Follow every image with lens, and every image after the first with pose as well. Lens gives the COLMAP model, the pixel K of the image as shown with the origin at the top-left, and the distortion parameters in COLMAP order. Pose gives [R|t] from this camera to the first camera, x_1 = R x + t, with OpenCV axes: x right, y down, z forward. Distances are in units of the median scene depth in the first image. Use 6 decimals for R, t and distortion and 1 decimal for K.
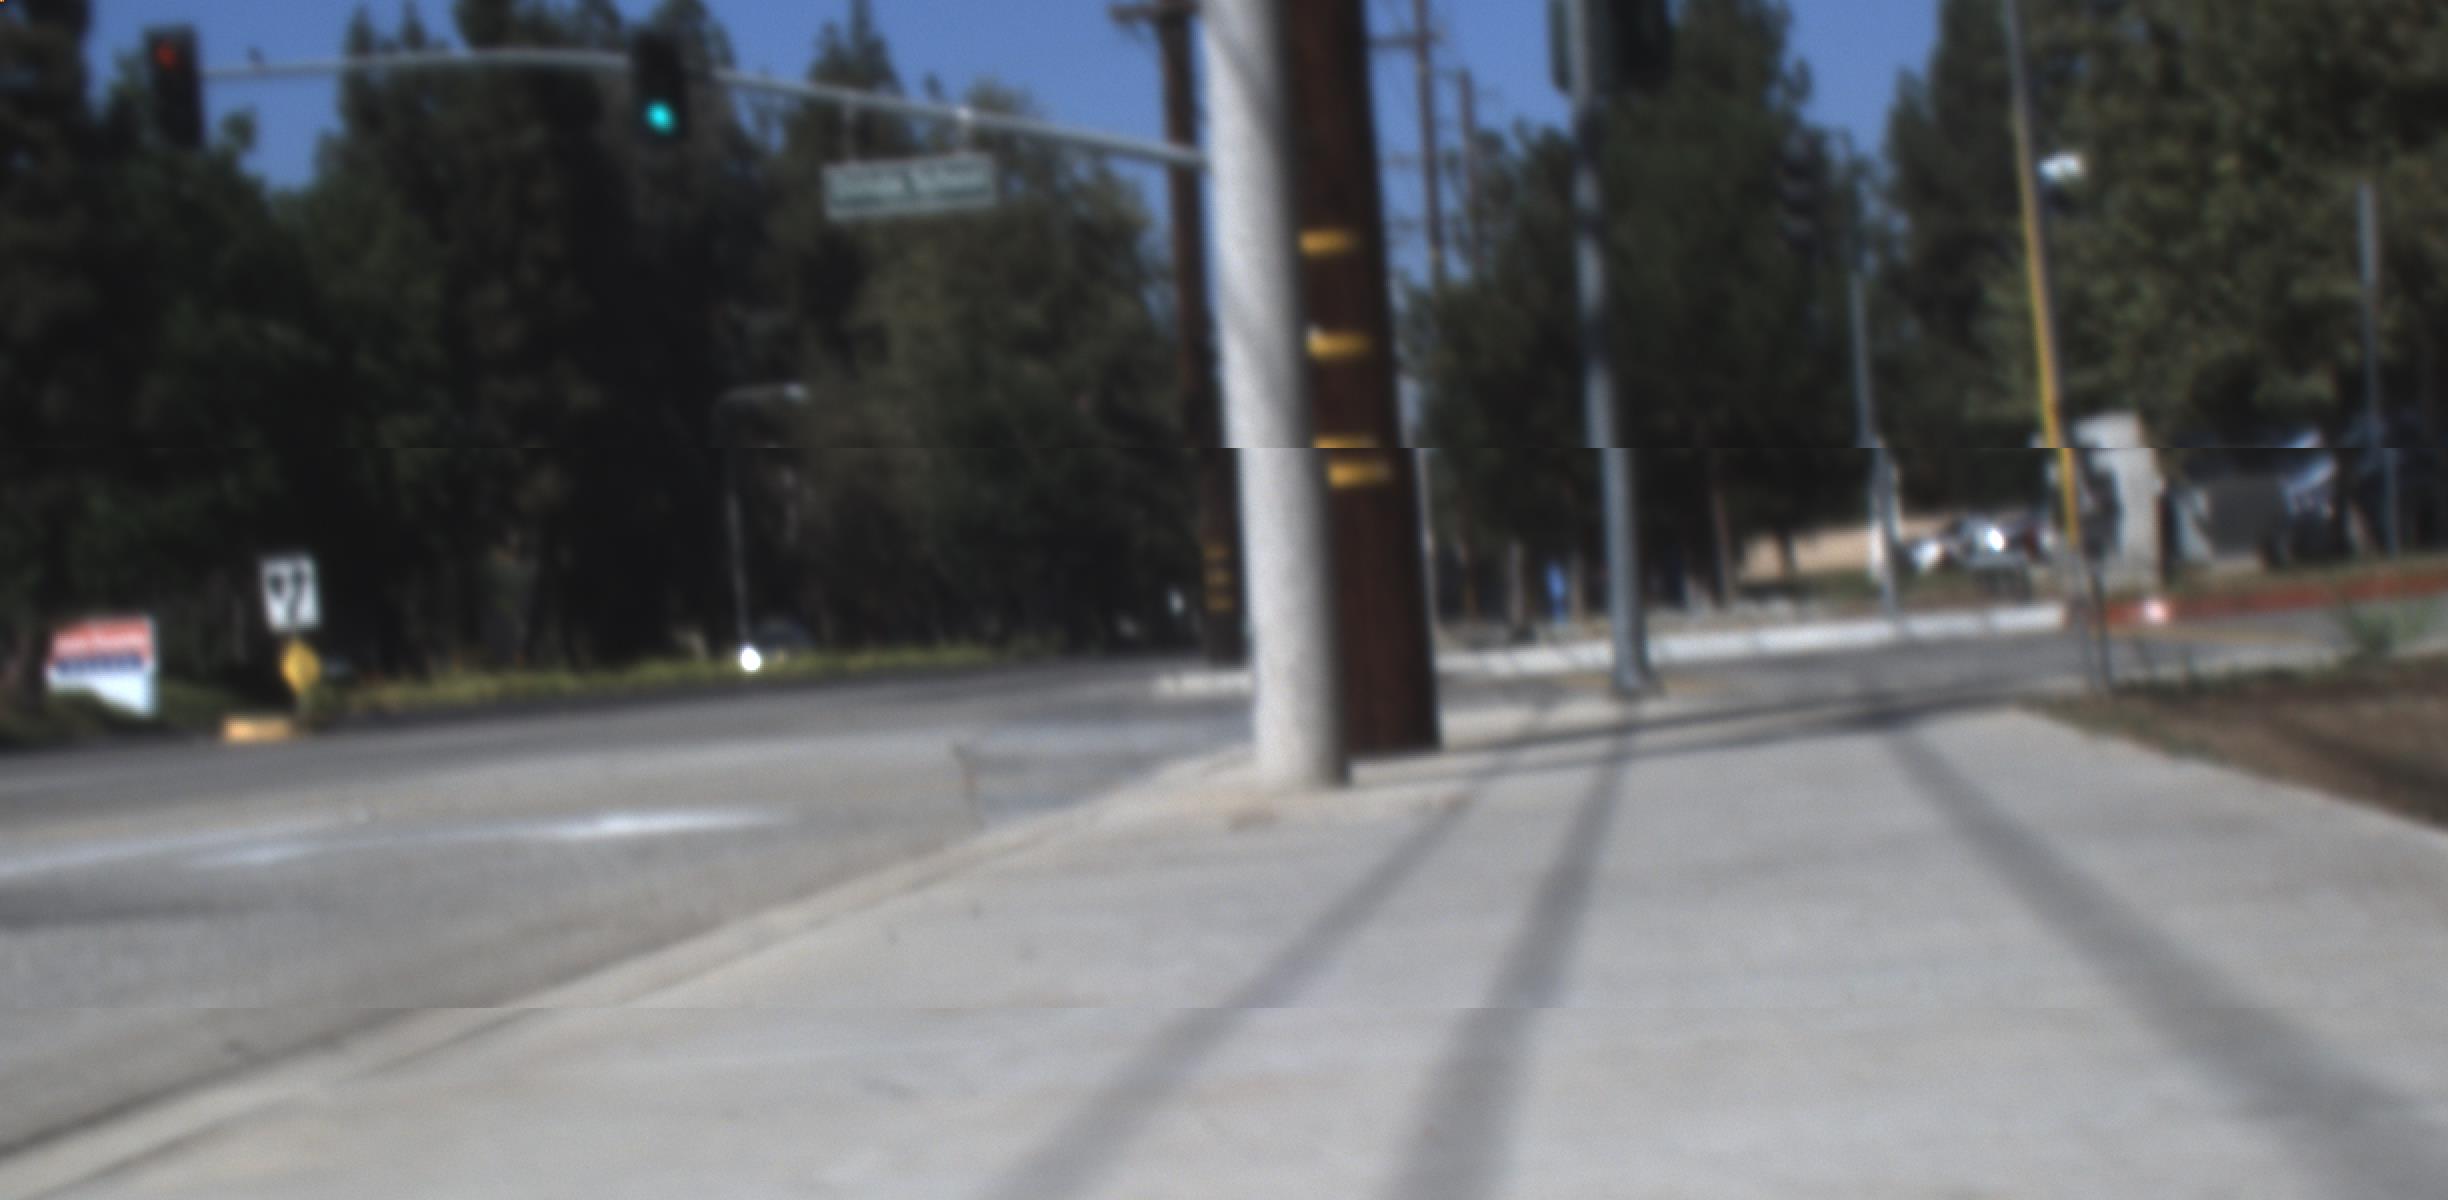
lens RADIAL K [[5550.1, 0, 1220.7], [0, 5550.1, 794.0], [0, 0, 1]] dist [-0.076853, 1.238272]
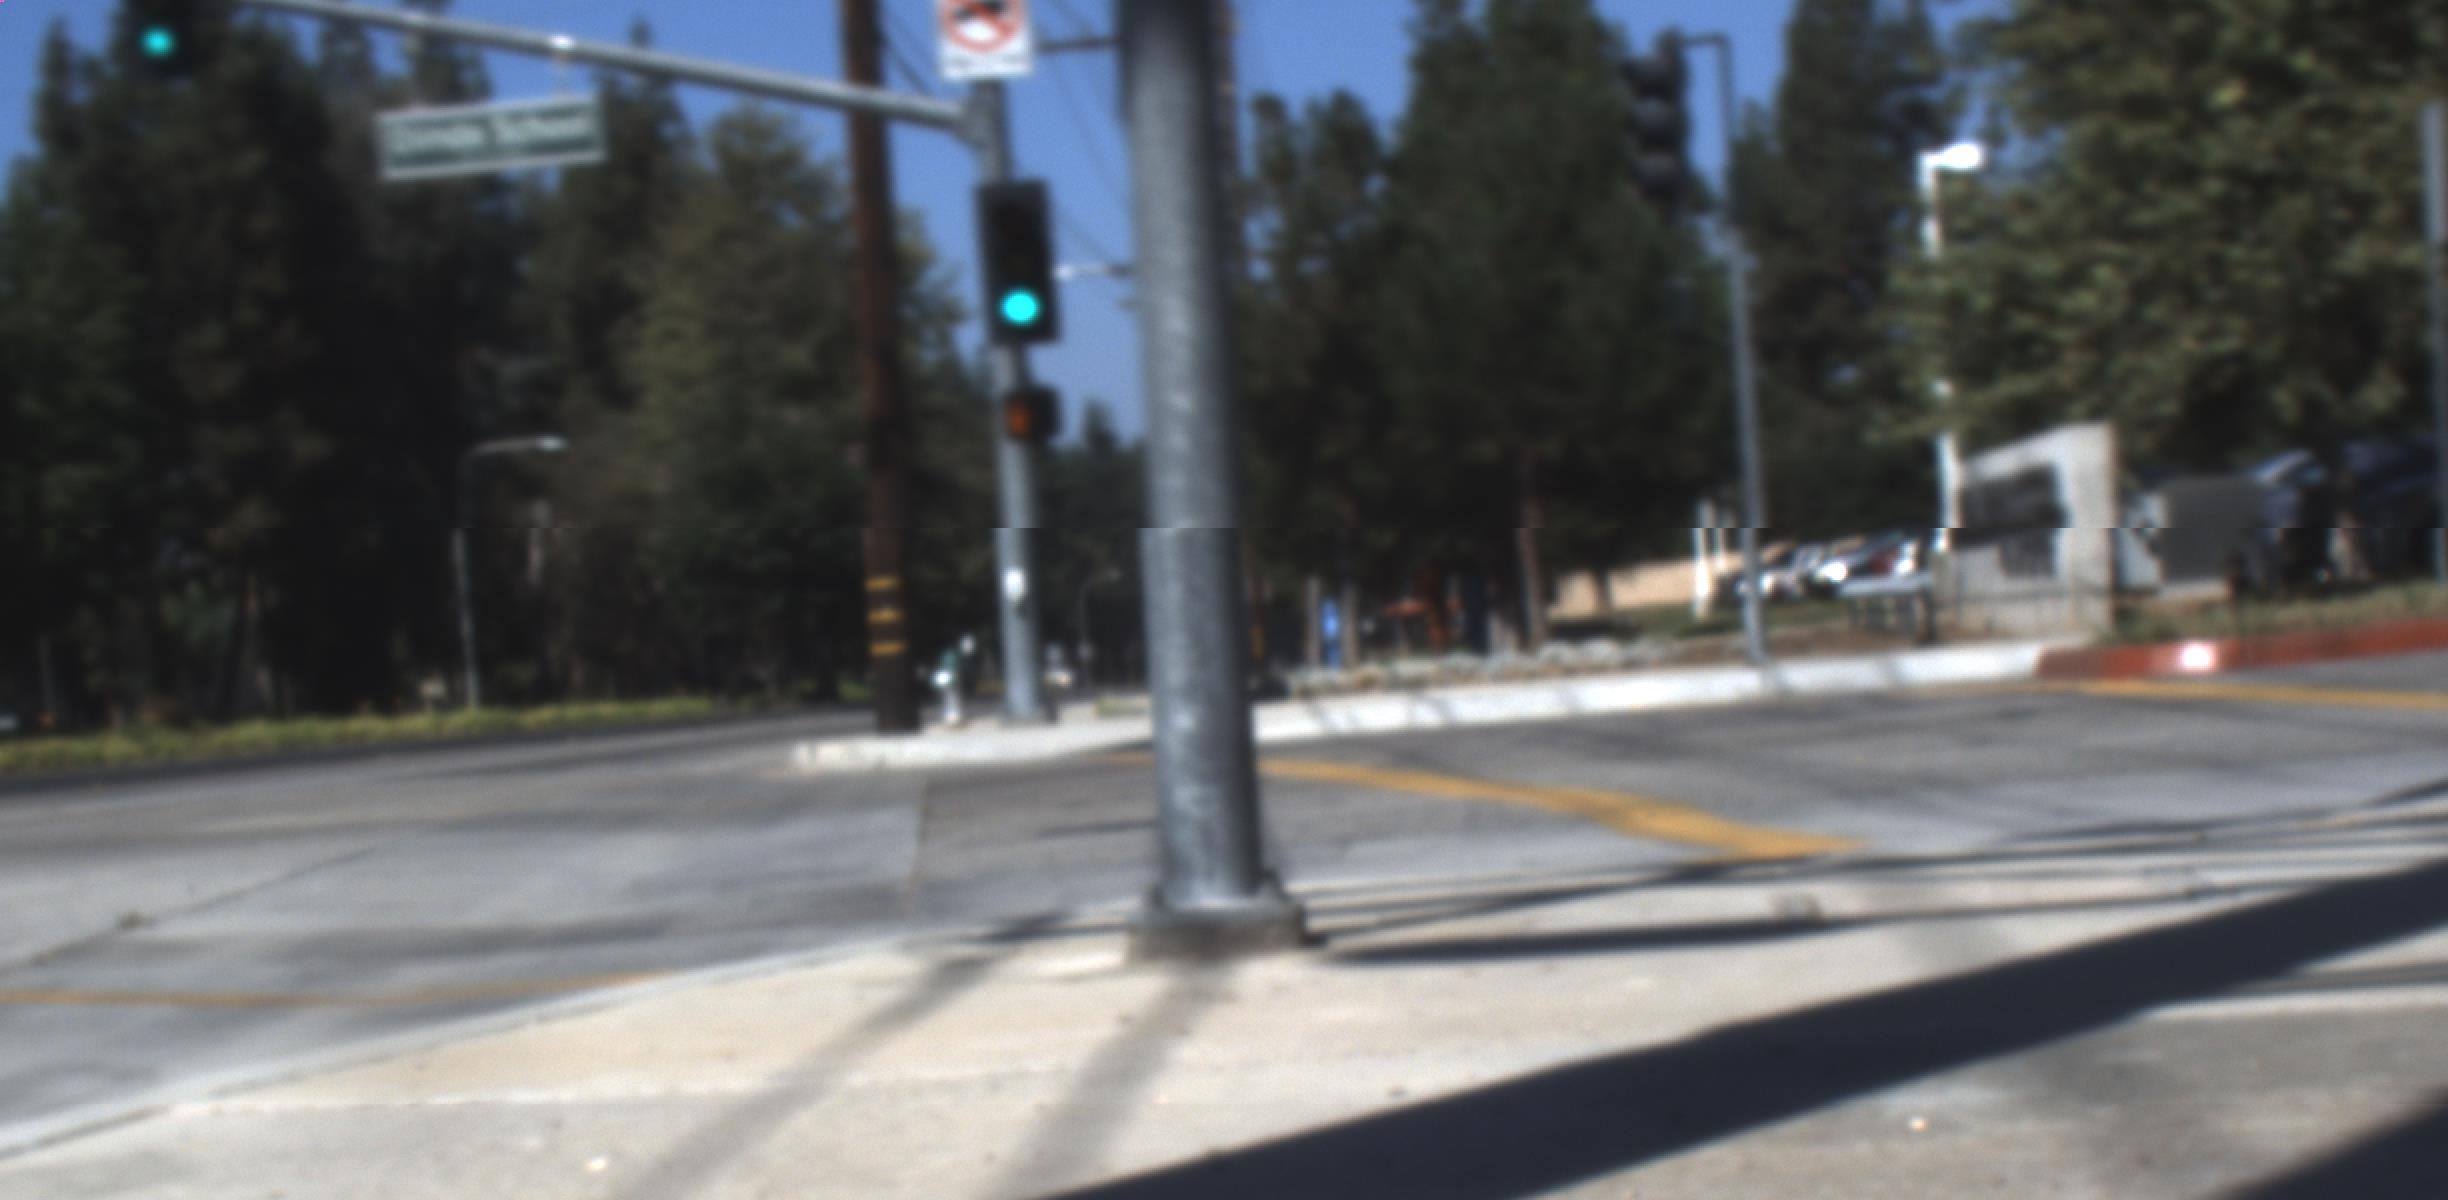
lens RADIAL K [[5550.1, 0, 1220.7], [0, 5550.1, 794.0], [0, 0, 1]] dist [-0.076853, 1.238272]
pose [[0.999569, -0.003549, 0.029134, 0.015657], [0.003893, 0.999924, -0.011737, -0.006943], [-0.029090, 0.011845, 0.999507, 0.168003]]
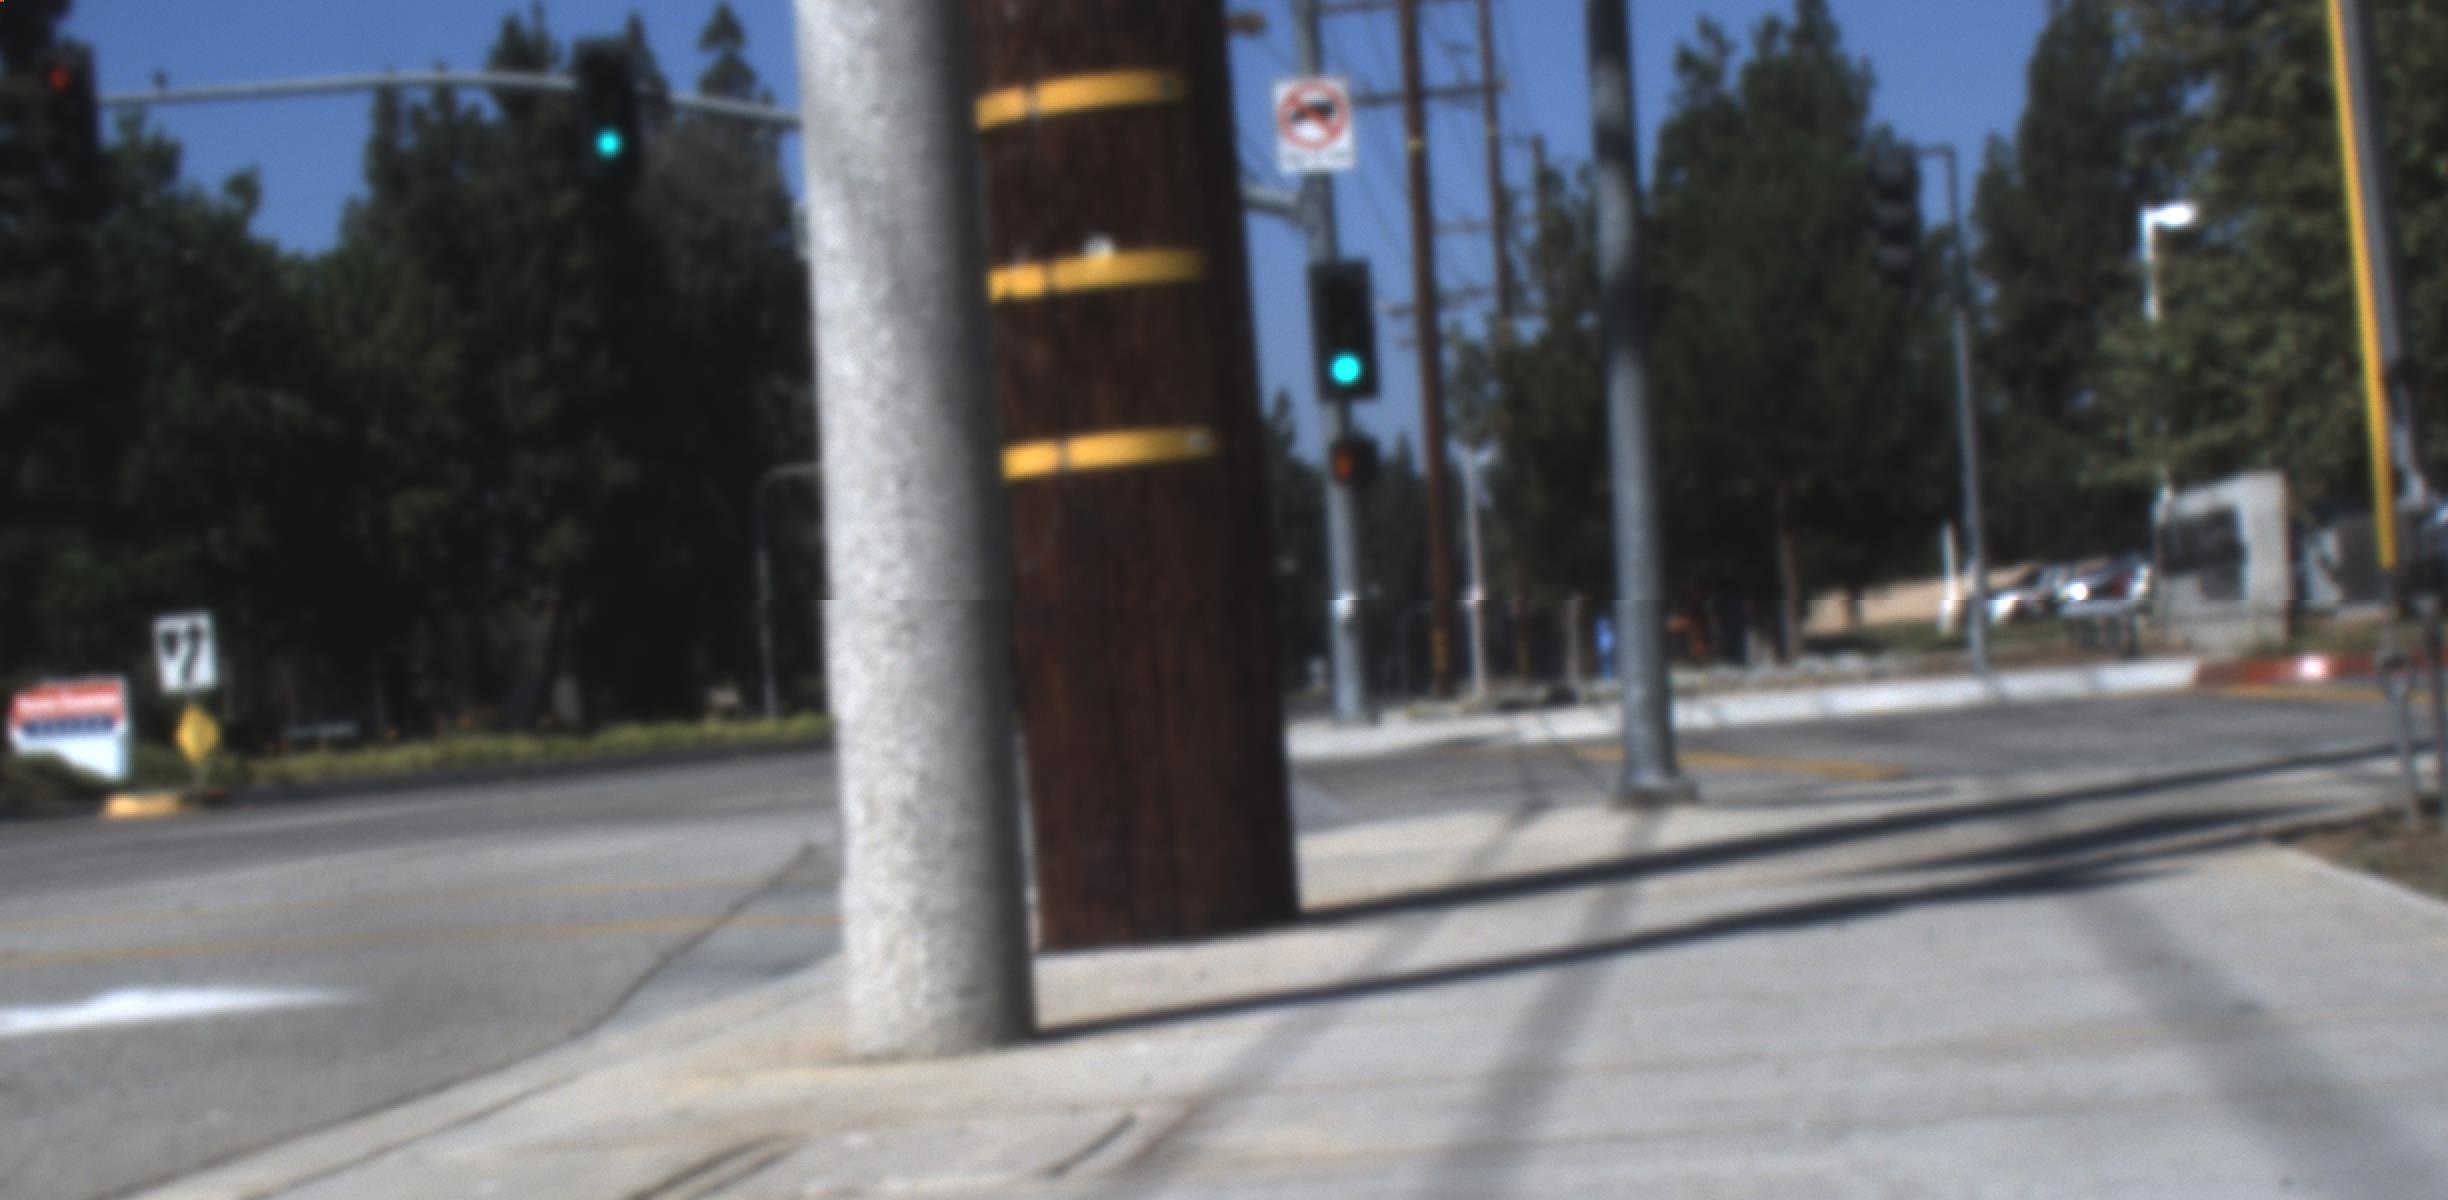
lens RADIAL K [[5550.1, 0, 1220.7], [0, 5550.1, 794.0], [0, 0, 1]] dist [-0.076853, 1.238272]
pose [[0.999888, -0.001222, -0.014949, 0.007244], [0.001003, 0.999893, -0.014626, -0.003401], [0.014965, 0.014609, 0.999781, 0.080371]]
